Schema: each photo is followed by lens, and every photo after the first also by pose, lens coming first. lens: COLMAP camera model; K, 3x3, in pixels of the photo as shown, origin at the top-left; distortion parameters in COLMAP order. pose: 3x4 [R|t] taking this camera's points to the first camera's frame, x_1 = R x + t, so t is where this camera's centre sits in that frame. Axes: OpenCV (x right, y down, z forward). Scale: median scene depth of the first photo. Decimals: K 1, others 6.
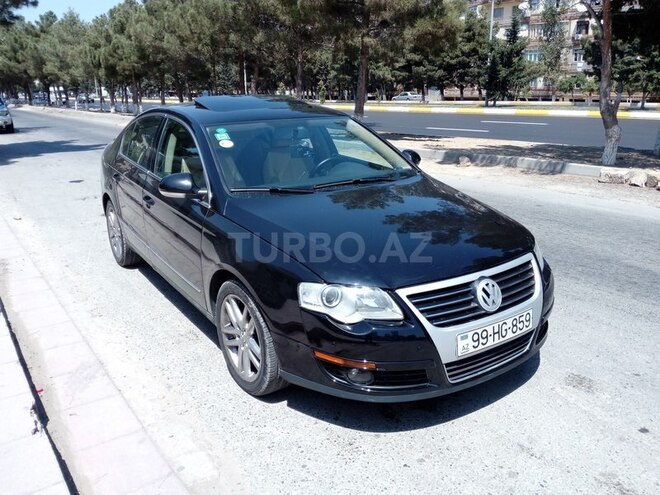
lens RADIAL K [[552.3, 0, 336.3], [0, 552.3, 248.1], [0, 0, 1]] dist [0.059864, -0.110170]
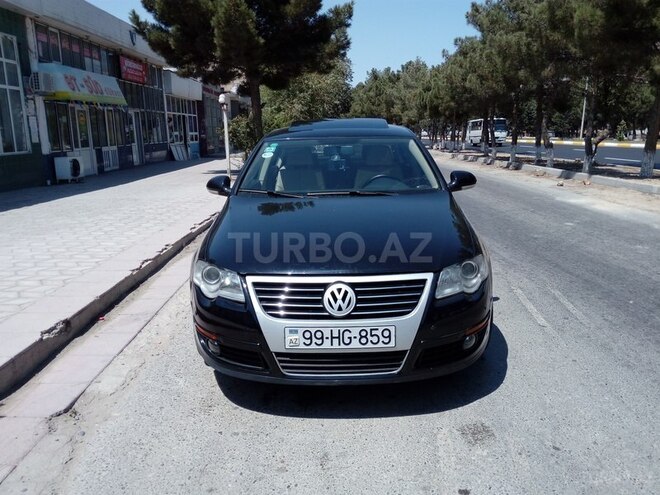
lens RADIAL K [[552.3, 0, 336.3], [0, 552.3, 248.1], [0, 0, 1]] dist [0.059864, -0.110170]
pose [[0.822714, 0.118858, -0.555891, 0.821063], [-0.156599, 0.987447, -0.020634, 0.013791], [0.546460, 0.104028, 0.830999, 0.155200]]
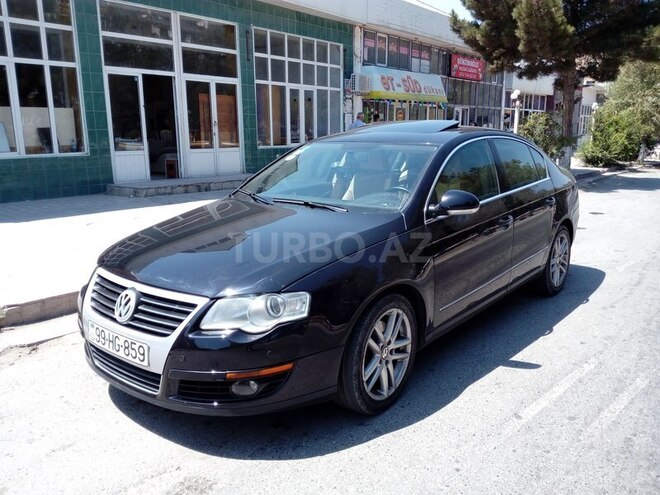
lens RADIAL K [[552.3, 0, 336.3], [0, 552.3, 248.1], [0, 0, 1]] dist [0.059864, -0.110170]
pose [[0.291535, 0.217654, -0.931469, 1.310273], [-0.278974, 0.950783, 0.134853, -0.259126], [0.914976, 0.220541, 0.337907, 0.991486]]
